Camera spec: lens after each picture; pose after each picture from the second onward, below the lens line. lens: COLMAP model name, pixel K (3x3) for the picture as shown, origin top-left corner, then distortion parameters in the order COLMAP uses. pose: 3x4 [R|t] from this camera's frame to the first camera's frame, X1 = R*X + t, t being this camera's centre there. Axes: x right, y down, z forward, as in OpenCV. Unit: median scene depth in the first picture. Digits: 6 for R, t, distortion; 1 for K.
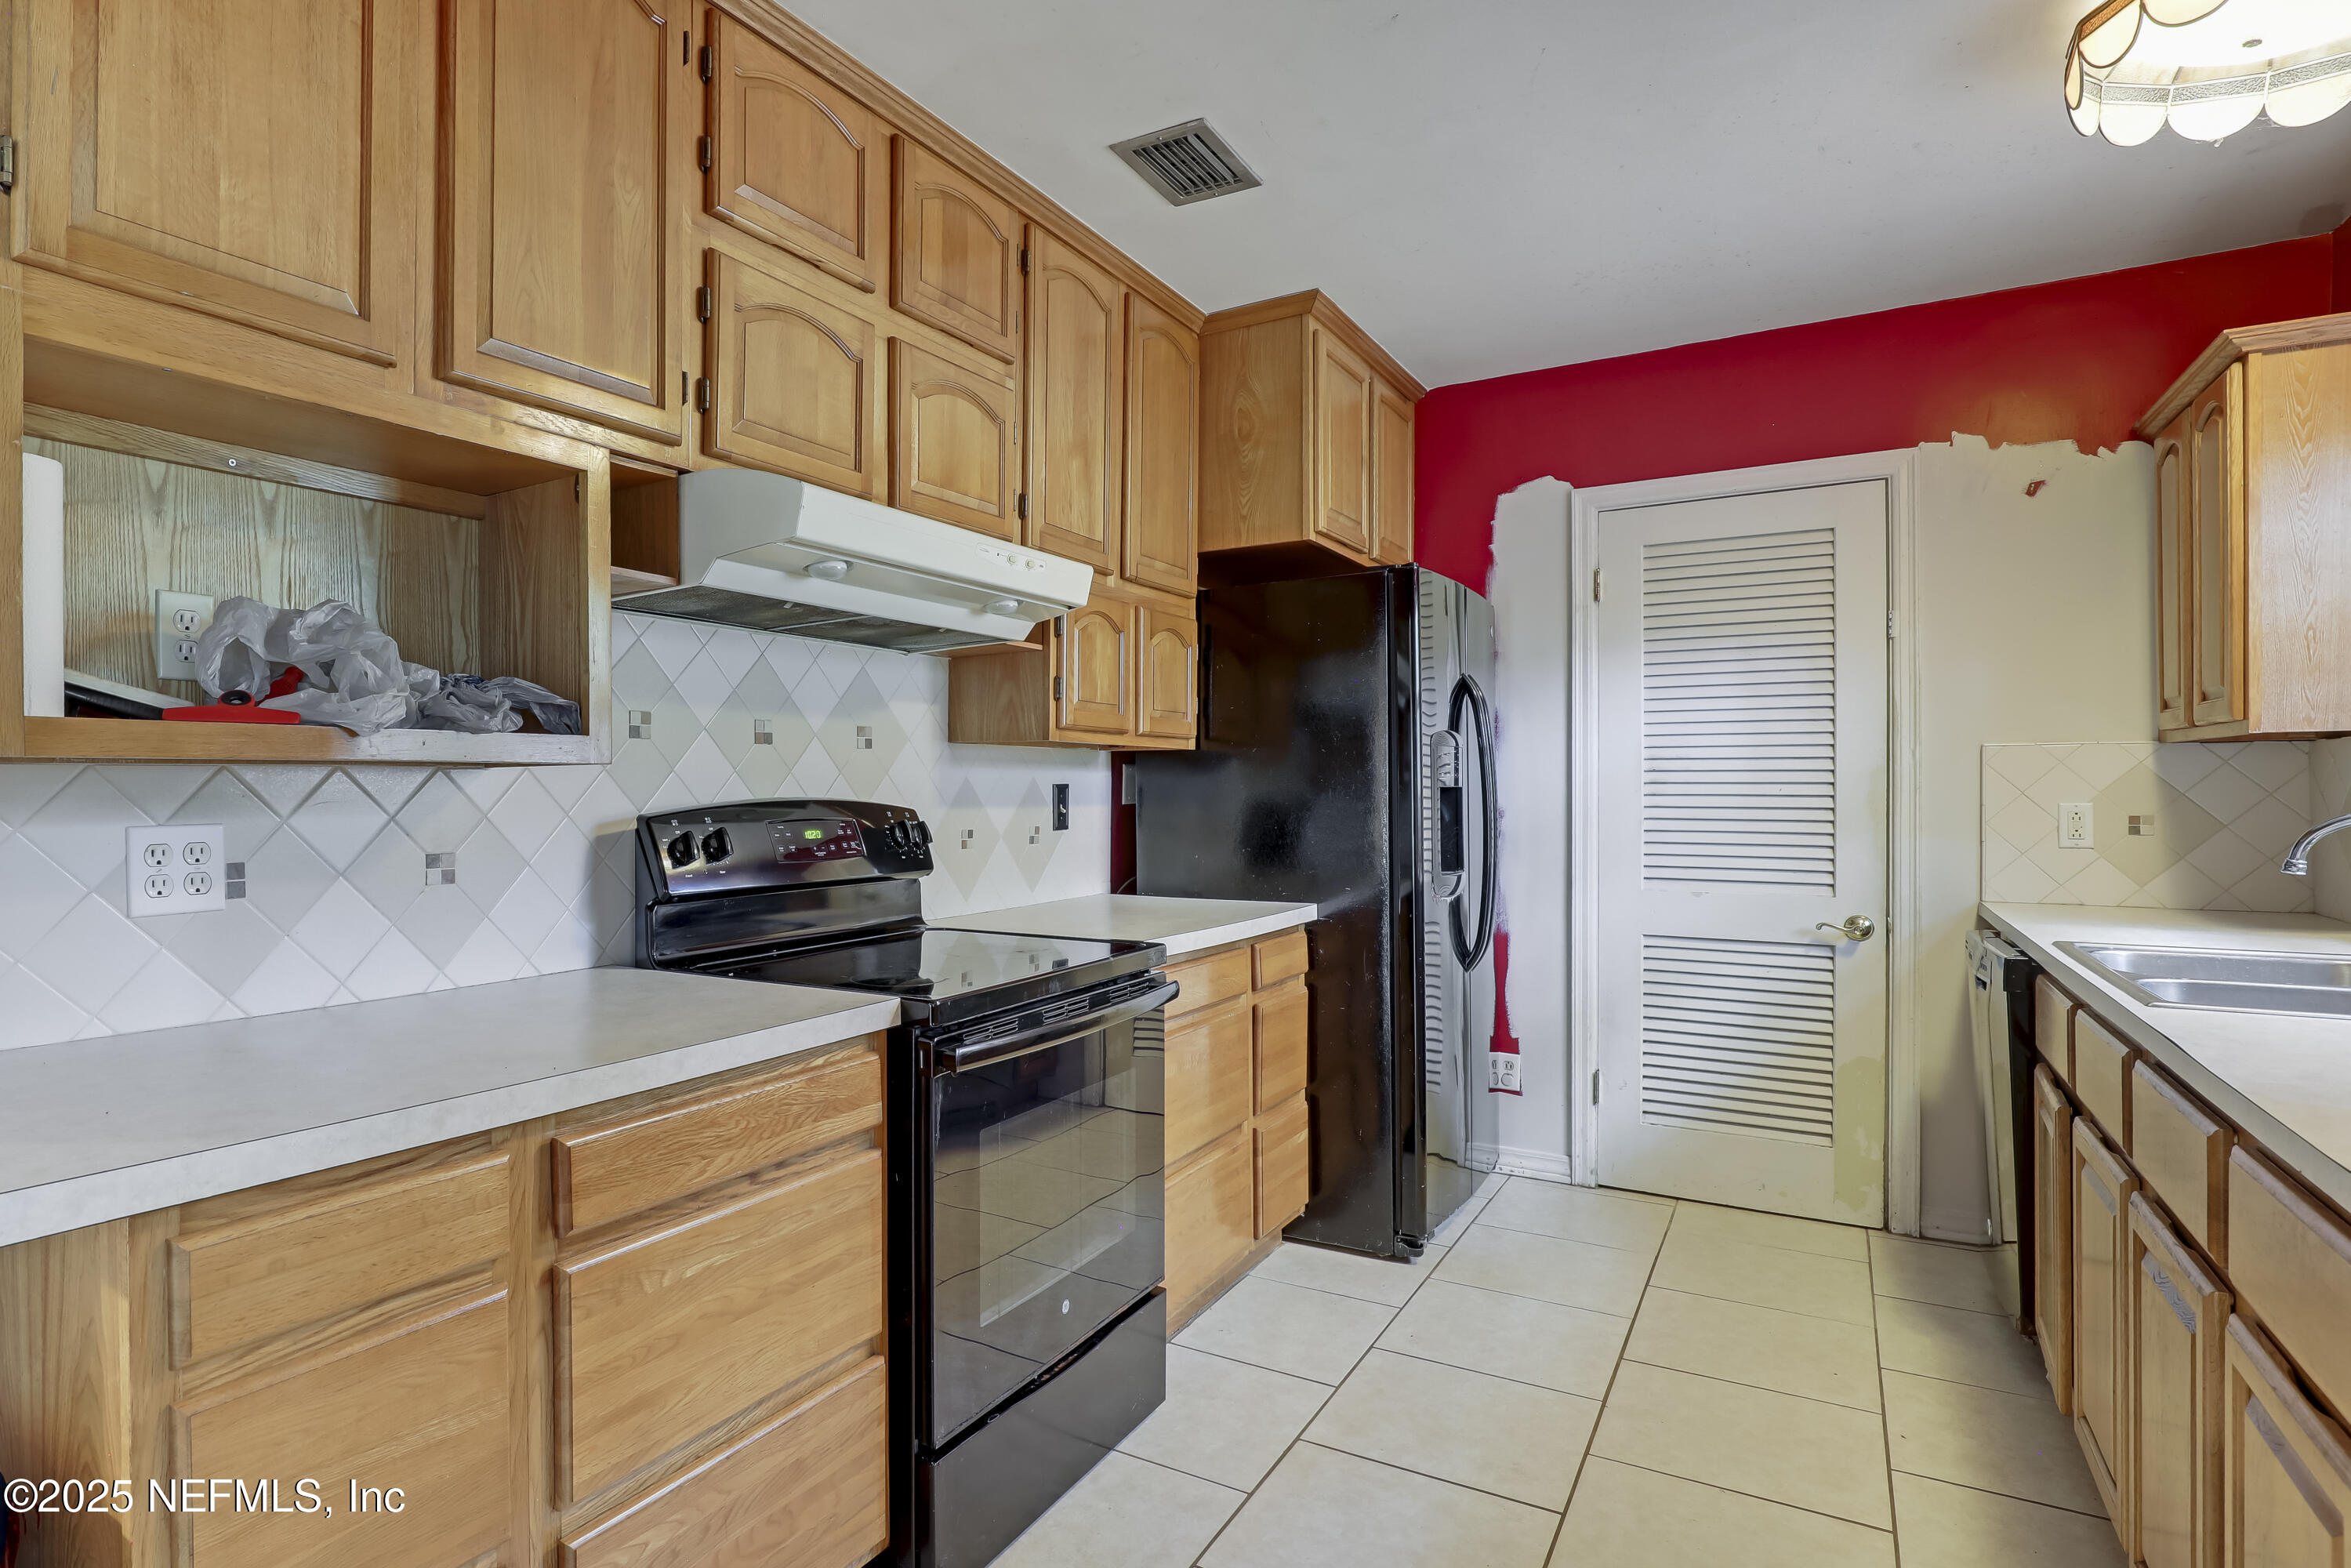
lens RADIAL K [[1351.1, 0, 1175.5], [0, 1351.1, 784.0], [0, 0, 1]] dist [-0.025926, 0.002018]
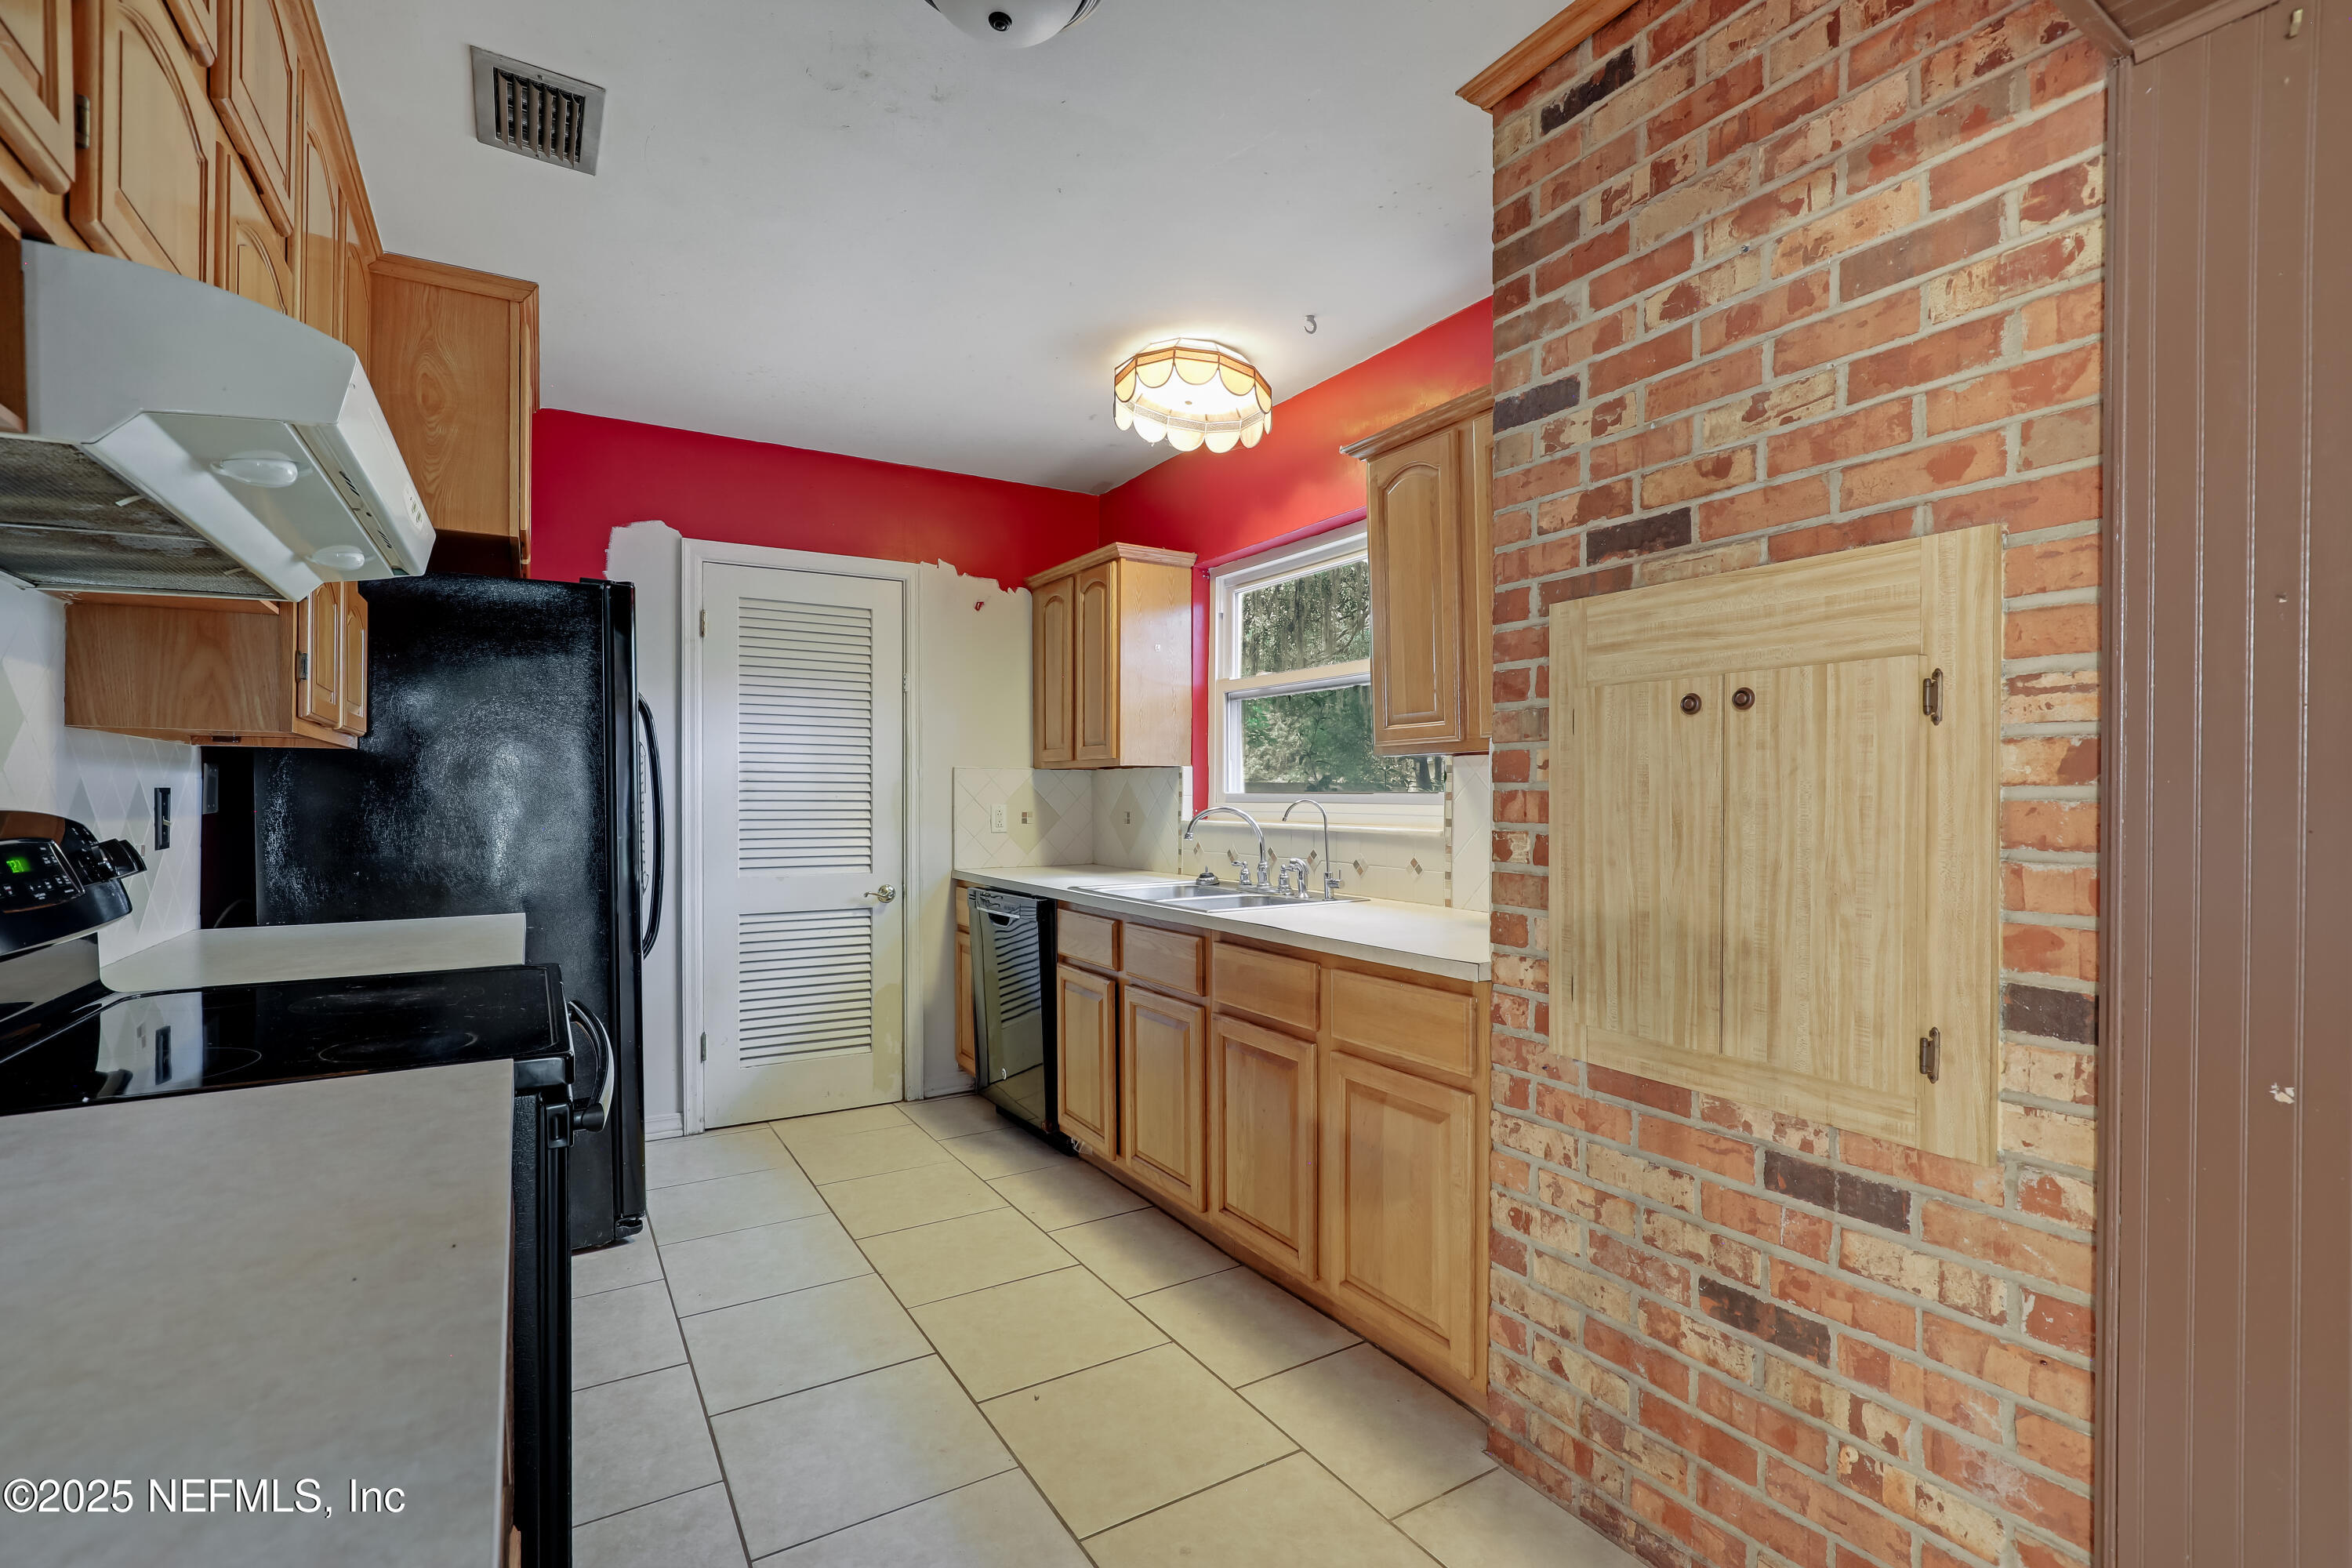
lens RADIAL K [[1043.9, 0, 1191.8], [0, 1043.9, 796.3], [0, 0, 1]] dist [-0.011329, 0.000406]
pose [[0.426616, 0.001047, 0.904432, -0.359560], [-0.003673, 0.999993, 0.000575, 0.002272], [-0.904426, -0.003567, 0.426617, 0.239574]]
